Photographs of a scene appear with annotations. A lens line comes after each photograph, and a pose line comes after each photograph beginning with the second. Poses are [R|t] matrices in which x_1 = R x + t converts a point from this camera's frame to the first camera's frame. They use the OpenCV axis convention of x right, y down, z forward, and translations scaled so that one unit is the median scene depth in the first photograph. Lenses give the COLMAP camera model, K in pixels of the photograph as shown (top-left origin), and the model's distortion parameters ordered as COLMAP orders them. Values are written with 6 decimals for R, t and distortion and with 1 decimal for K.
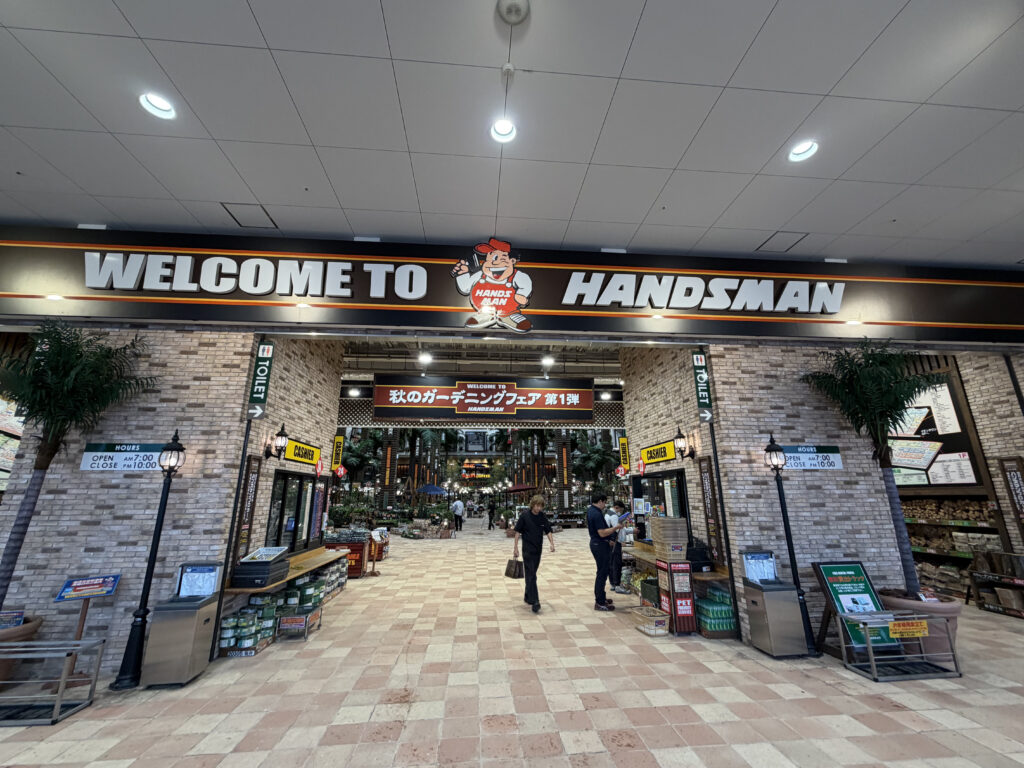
lens RADIAL K [[410.2, 0, 512.4], [0, 410.2, 384.4], [0, 0, 1]] dist [0.000350, 0.000026]
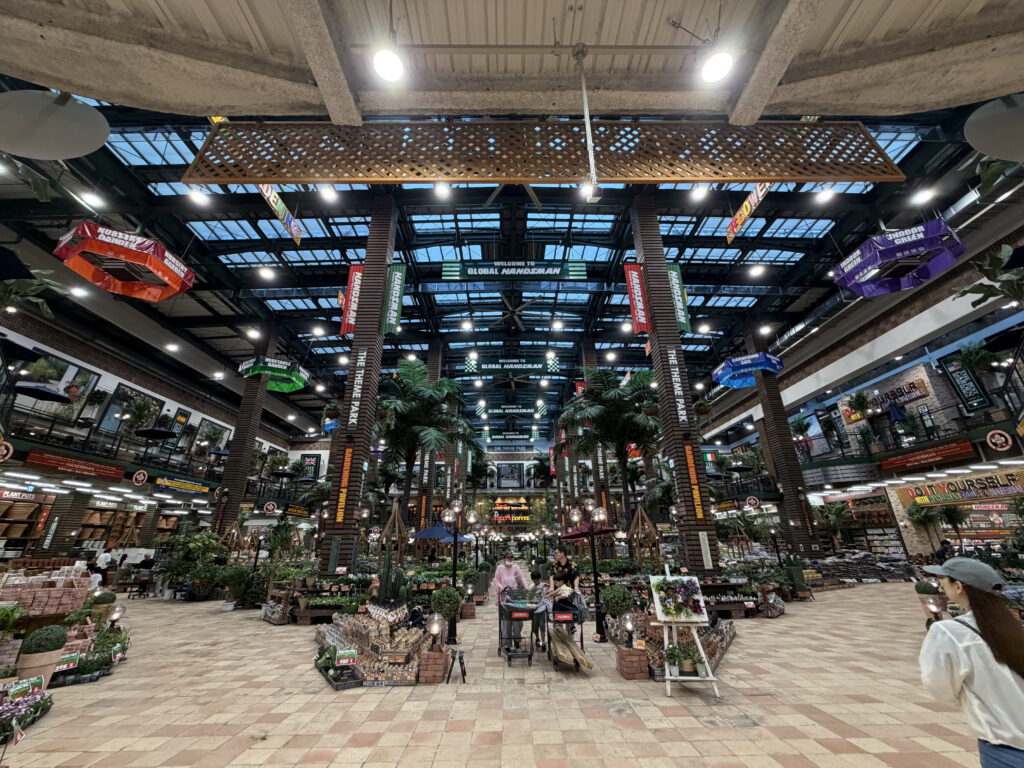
lens RADIAL K [[410.2, 0, 512.4], [0, 410.2, 384.4], [0, 0, 1]] dist [0.000350, 0.000026]
pose [[0.996766, -0.032661, -0.073420, -0.020402], [0.024608, 0.993843, -0.108033, 0.052064], [0.076496, 0.105877, 0.991432, 0.190292]]
